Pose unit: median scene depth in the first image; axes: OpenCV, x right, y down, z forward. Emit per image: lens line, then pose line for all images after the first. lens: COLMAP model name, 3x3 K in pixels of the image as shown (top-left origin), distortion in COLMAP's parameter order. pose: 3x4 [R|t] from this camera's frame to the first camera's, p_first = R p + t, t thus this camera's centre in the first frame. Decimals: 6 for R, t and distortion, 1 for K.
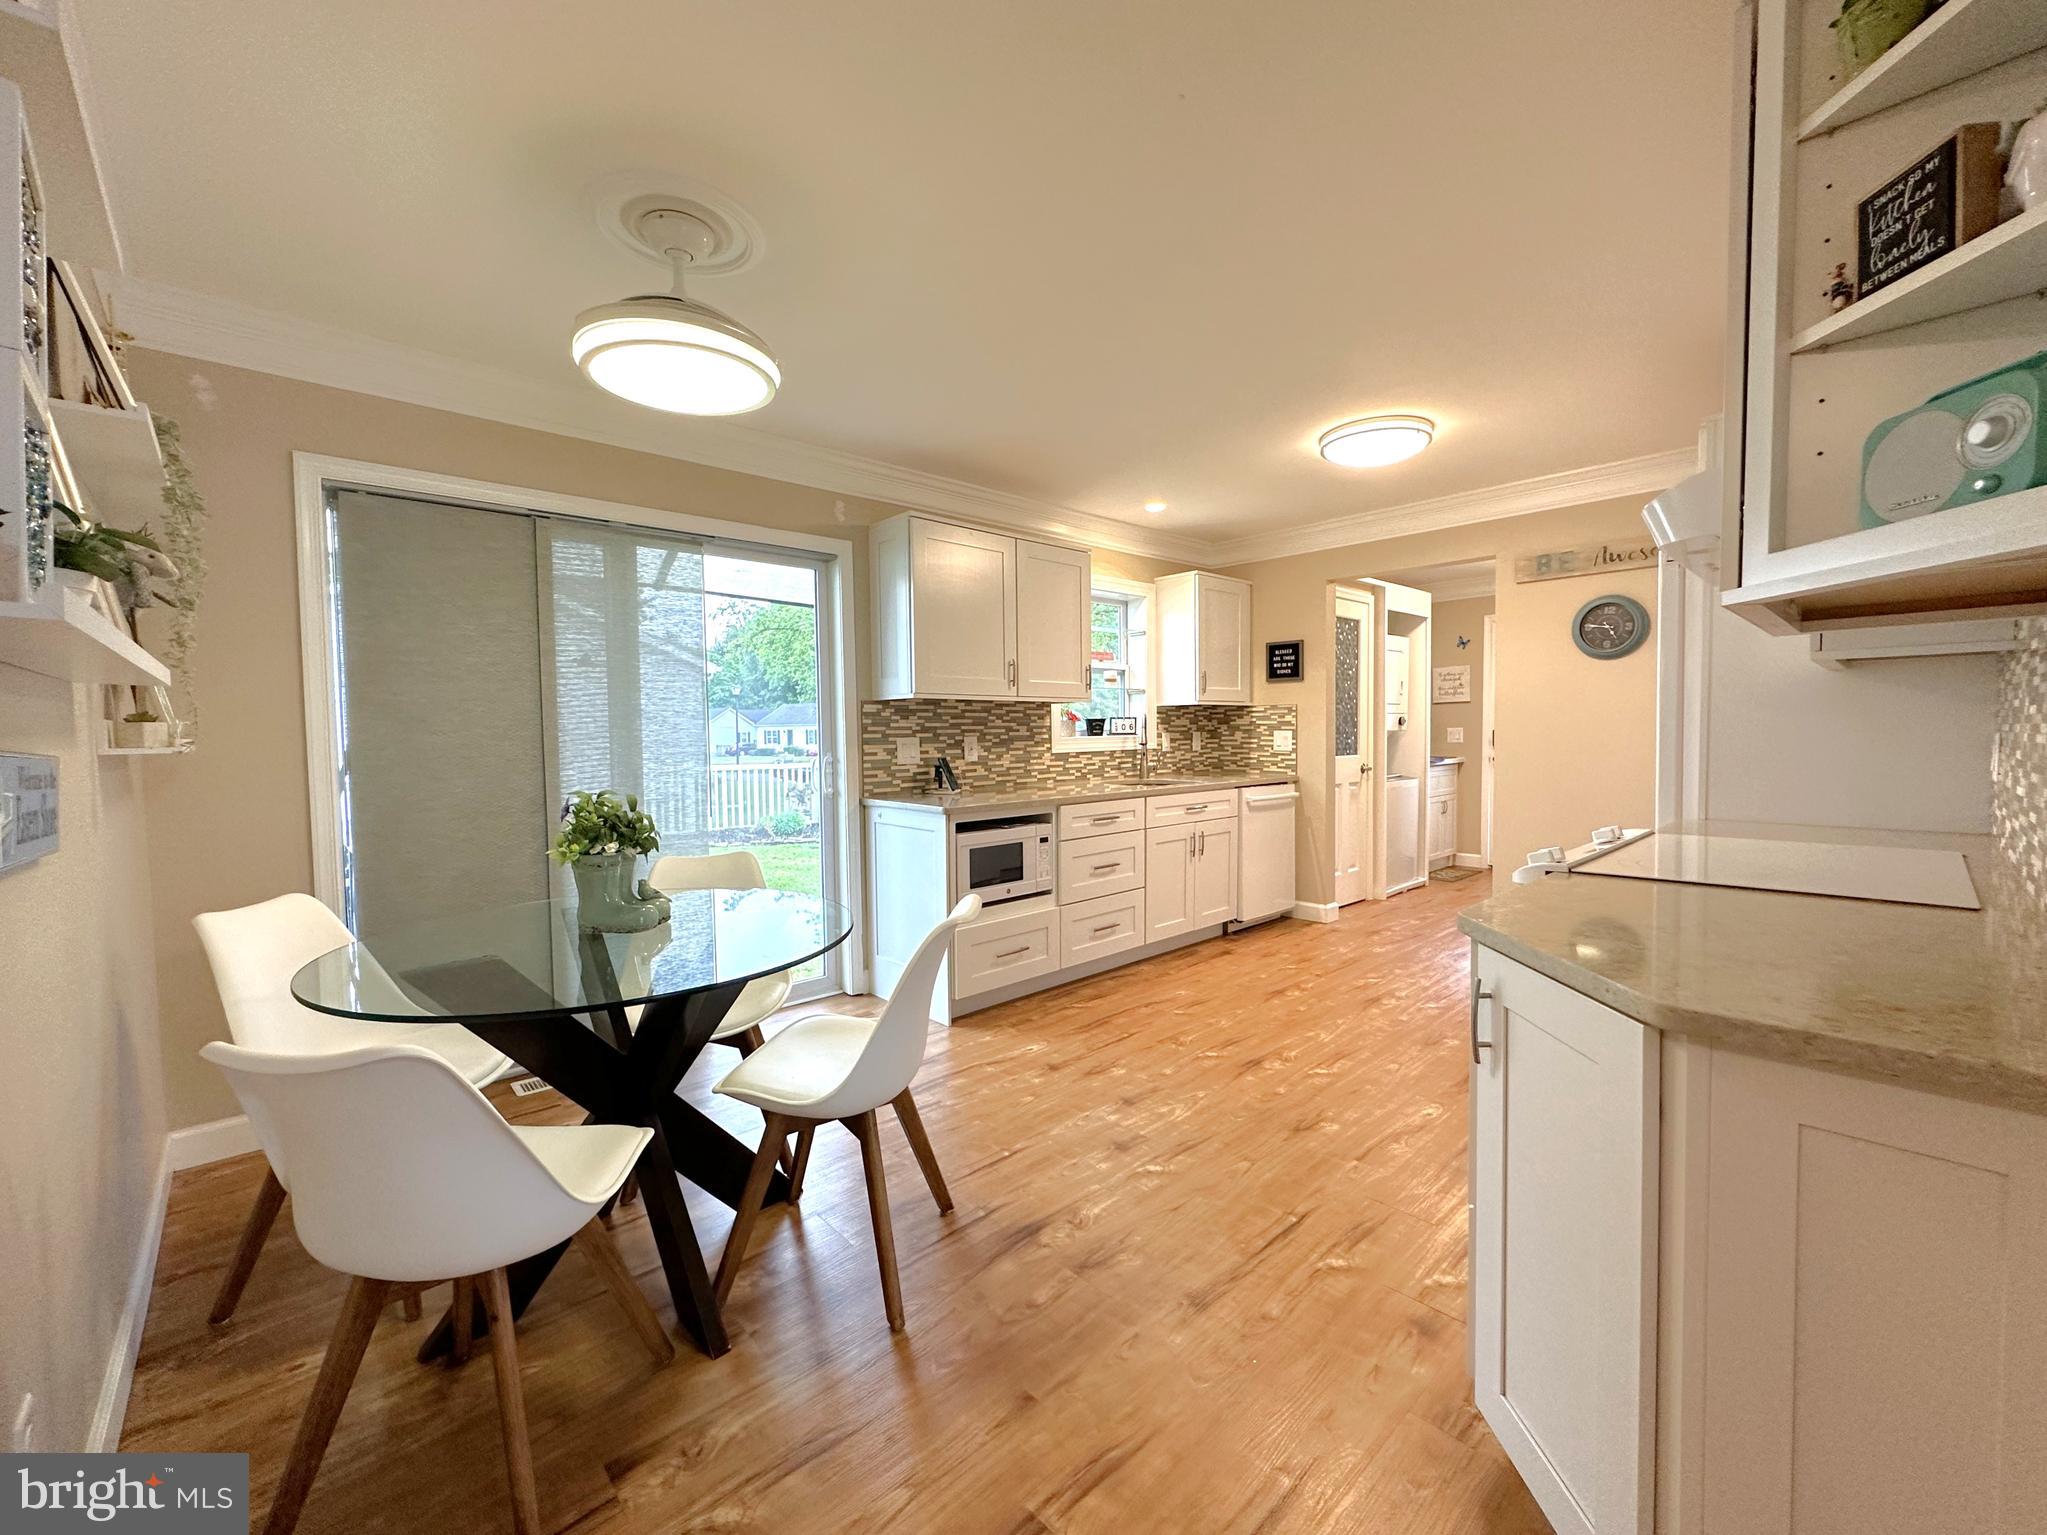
lens RADIAL K [[828.9, 0, 1033.1], [0, 828.9, 764.6], [0, 0, 1]] dist [-0.003928, 0.000748]
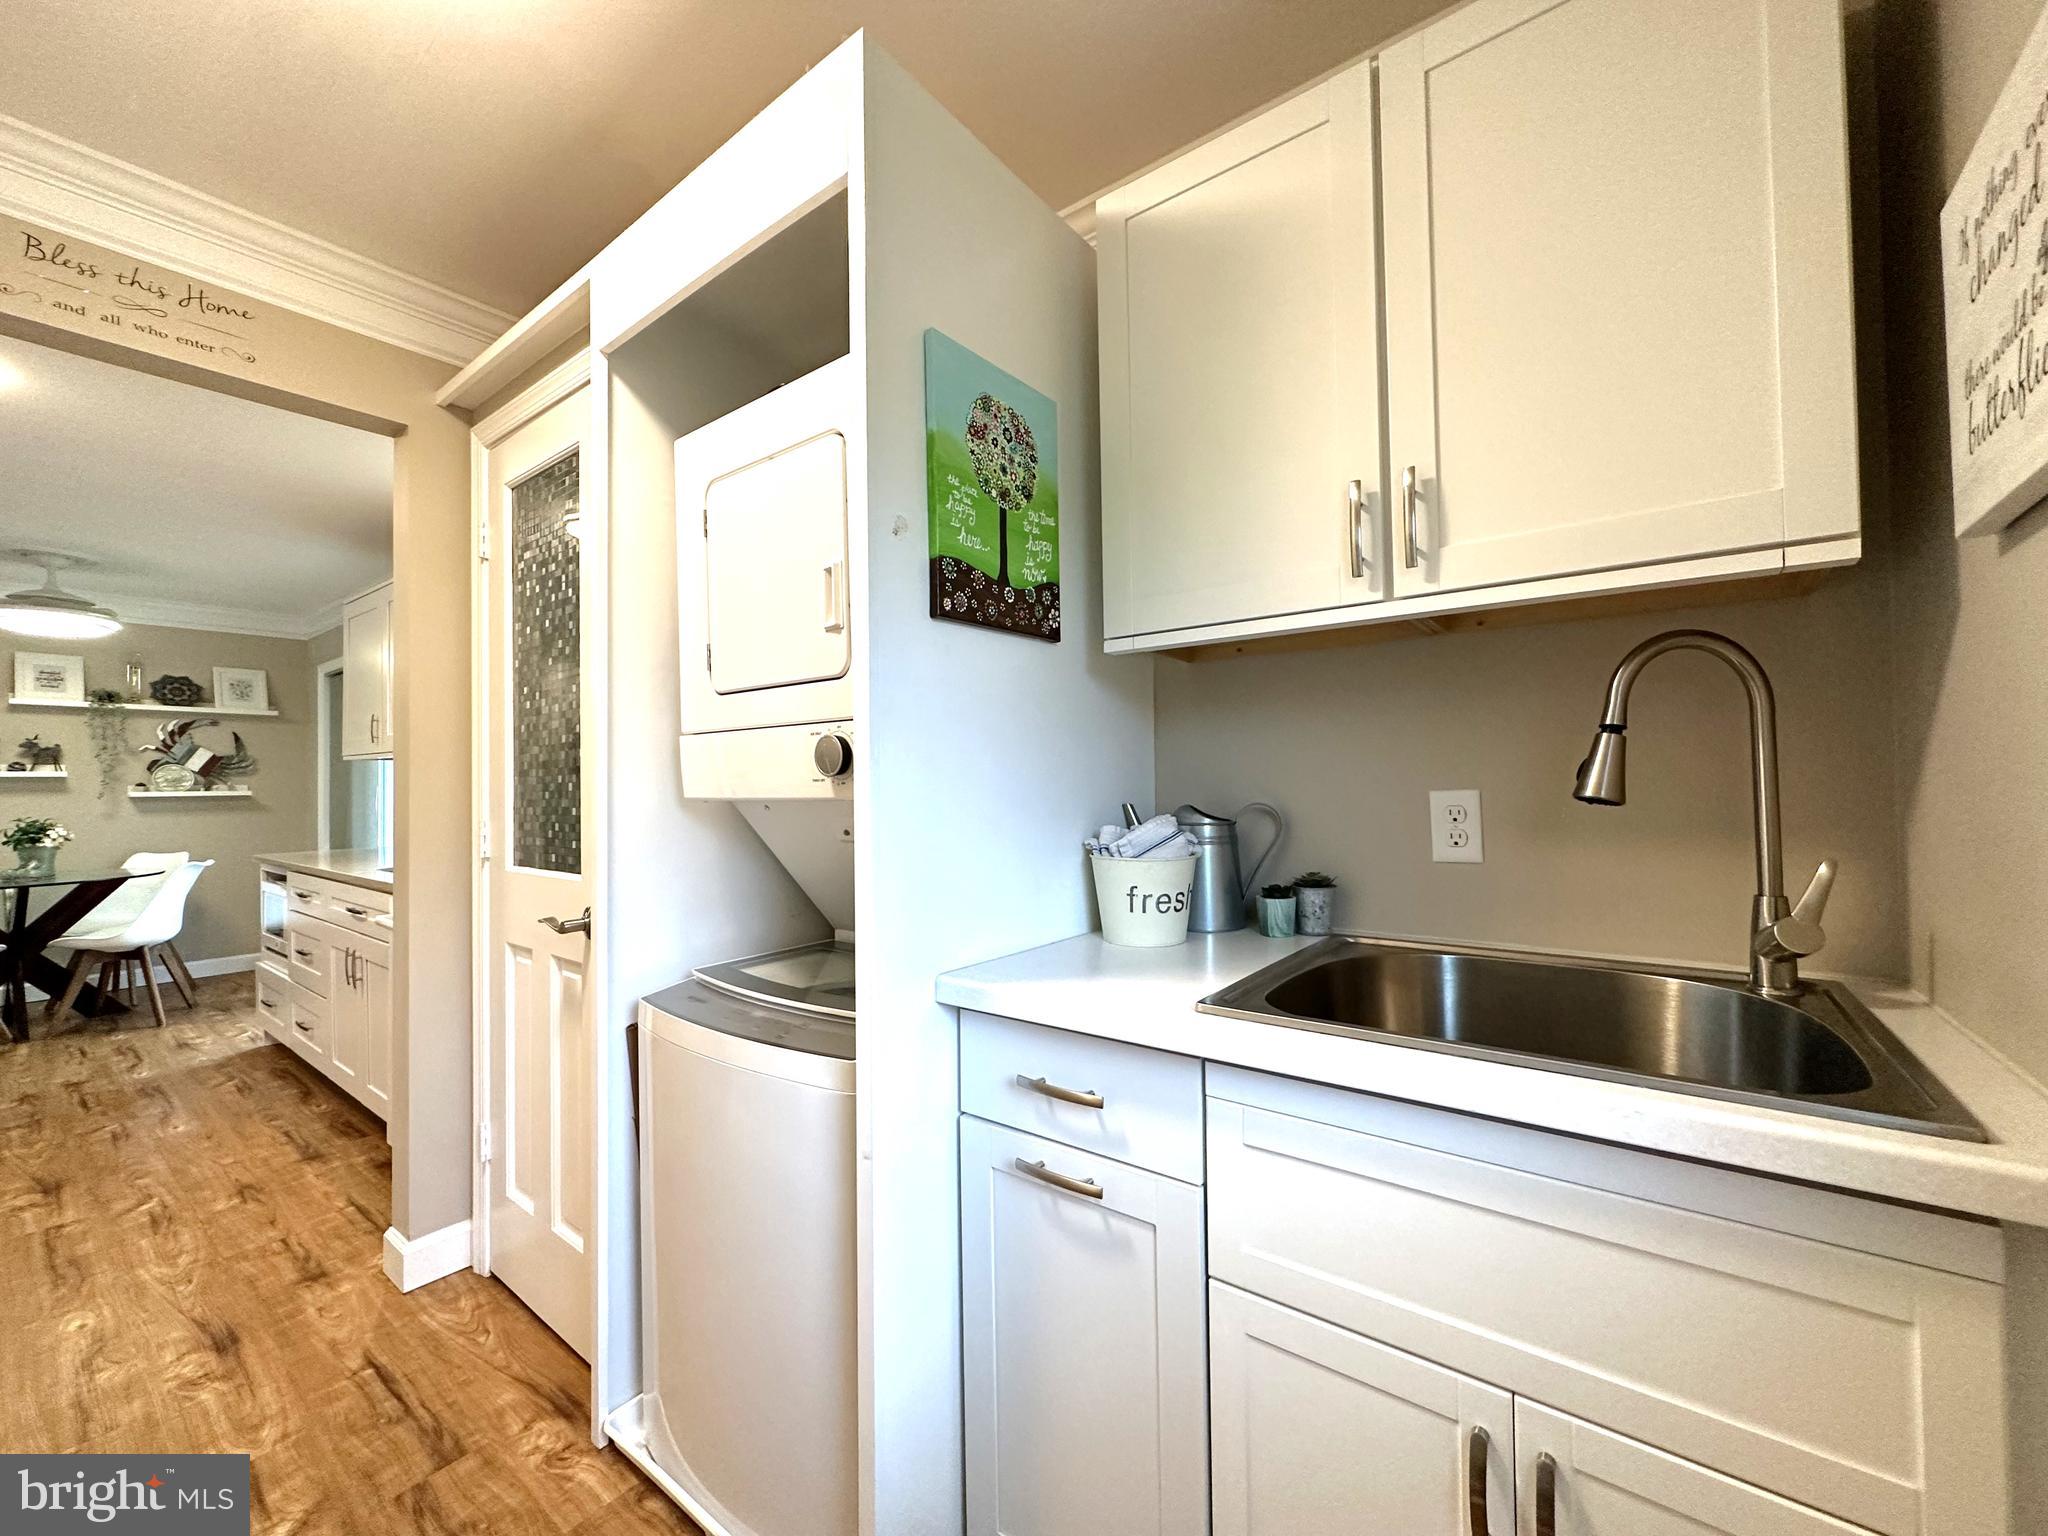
lens RADIAL K [[829.3, 0, 1051.7], [0, 829.3, 767.5], [0, 0, 1]] dist [-0.003928, 0.000748]
pose [[0.163338, -0.006607, -0.986548, 1.033236], [-0.029619, 0.999494, -0.011598, -0.076802], [0.986125, 0.031115, 0.163059, 1.595103]]
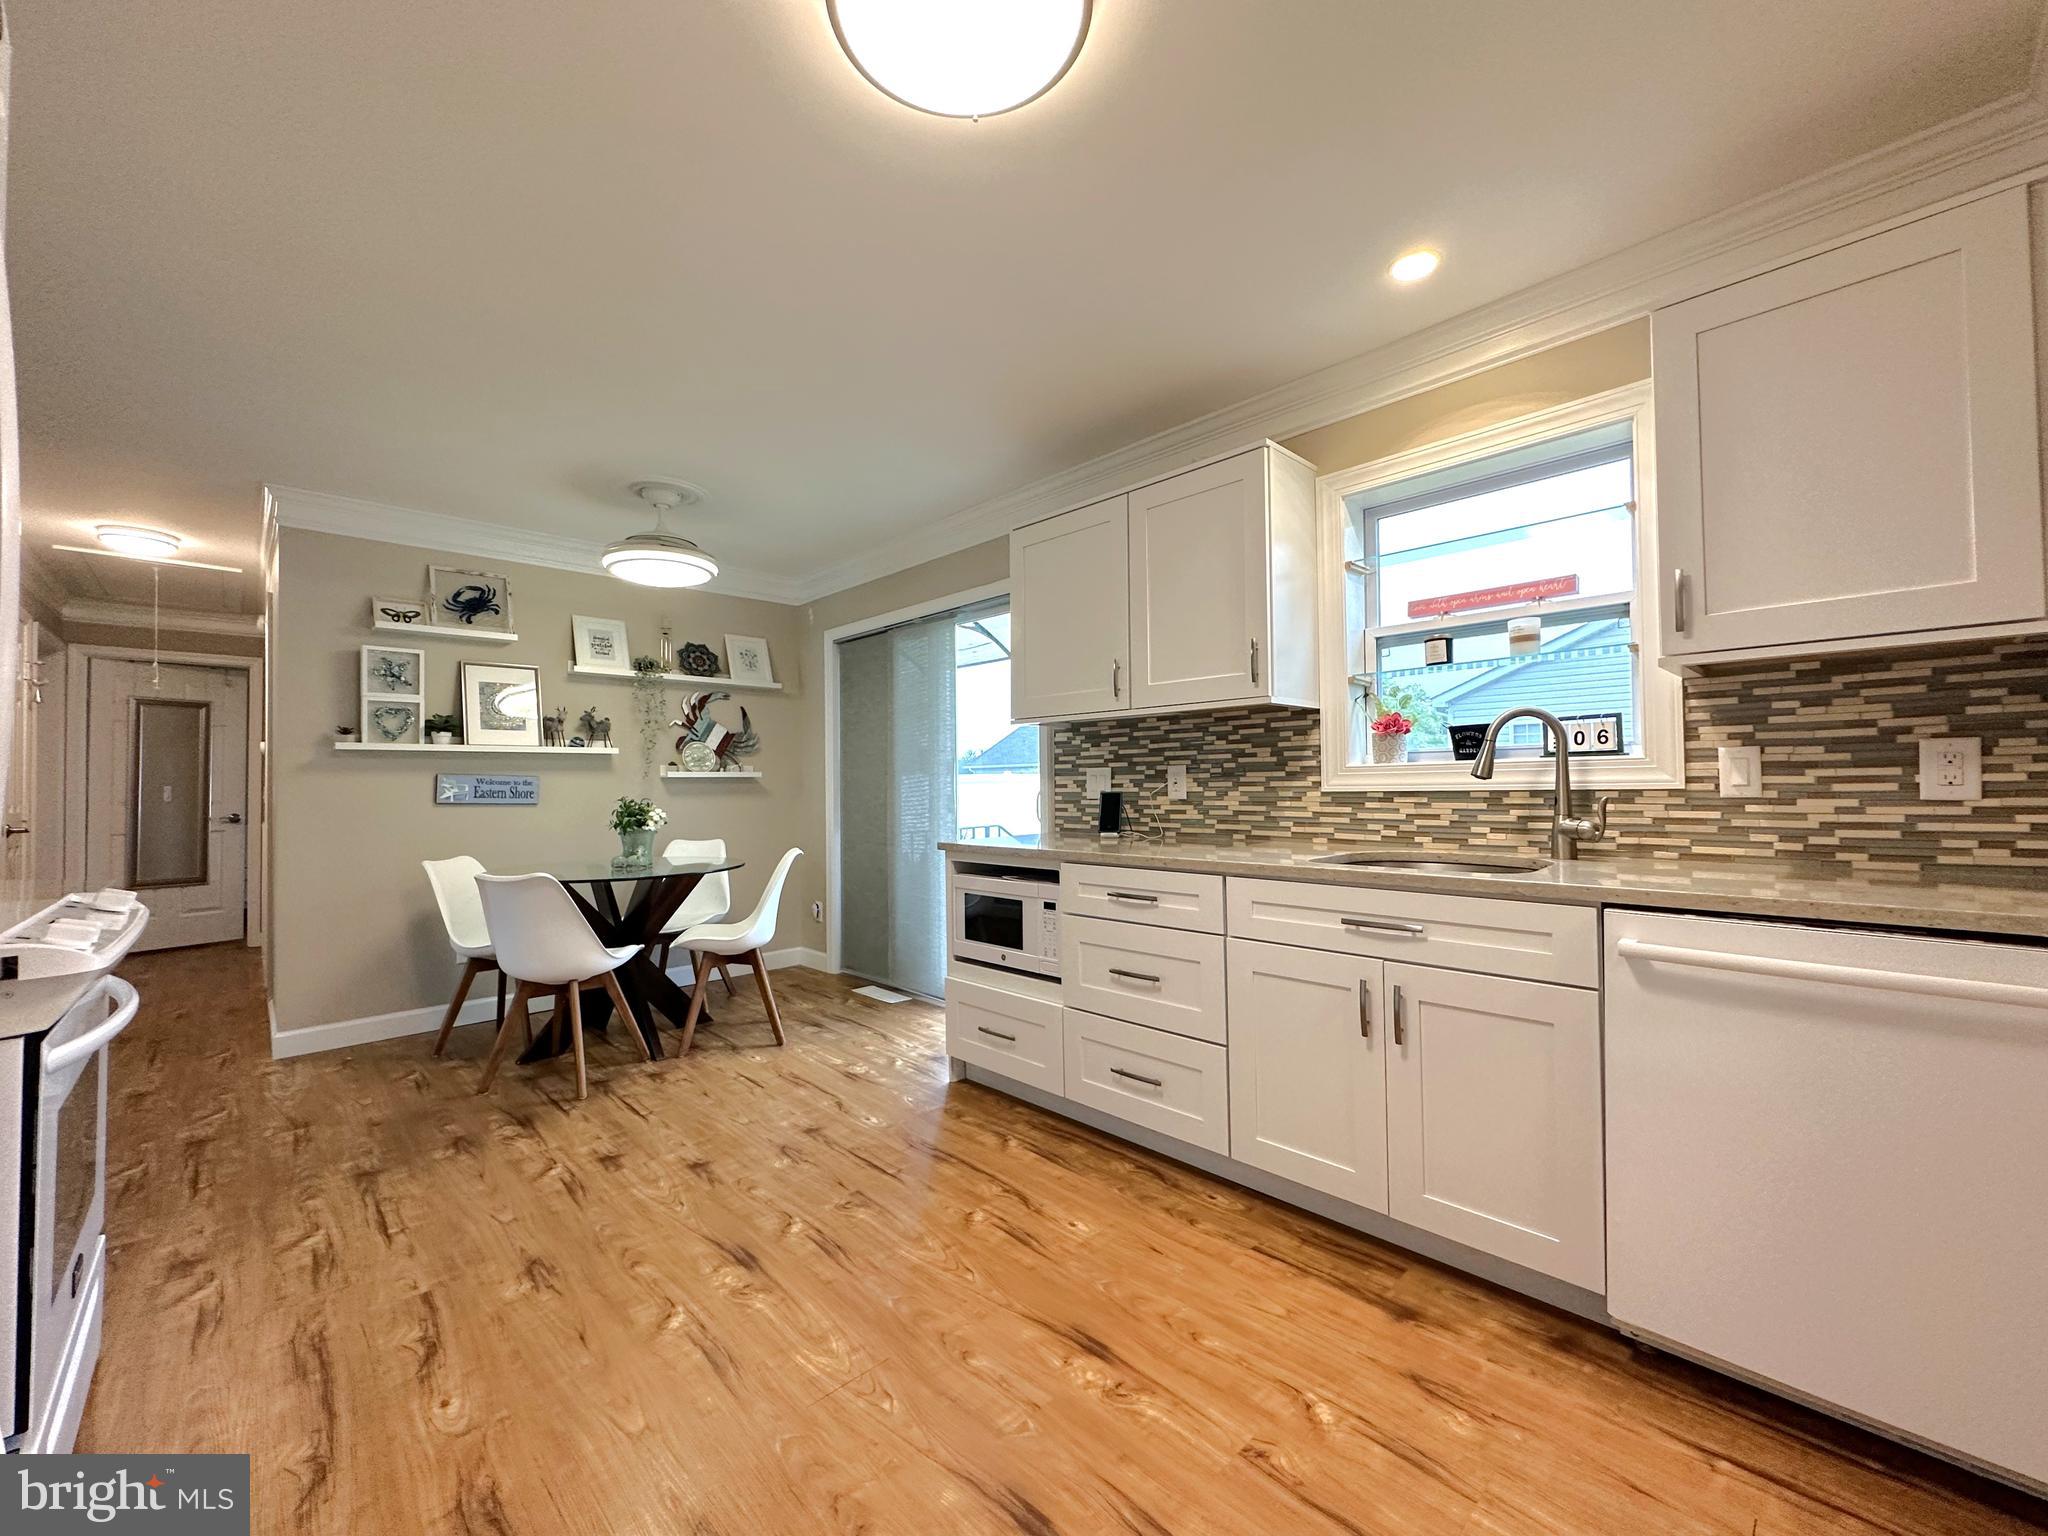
lens RADIAL K [[829.3, 0, 1033.3], [0, 829.3, 770.7], [0, 0, 1]] dist [-0.003928, 0.000748]
pose [[0.005498, -0.005195, -0.999971, 0.695095], [-0.028916, 0.999568, -0.005352, -0.022476], [0.999567, 0.028944, 0.005345, 0.911661]]
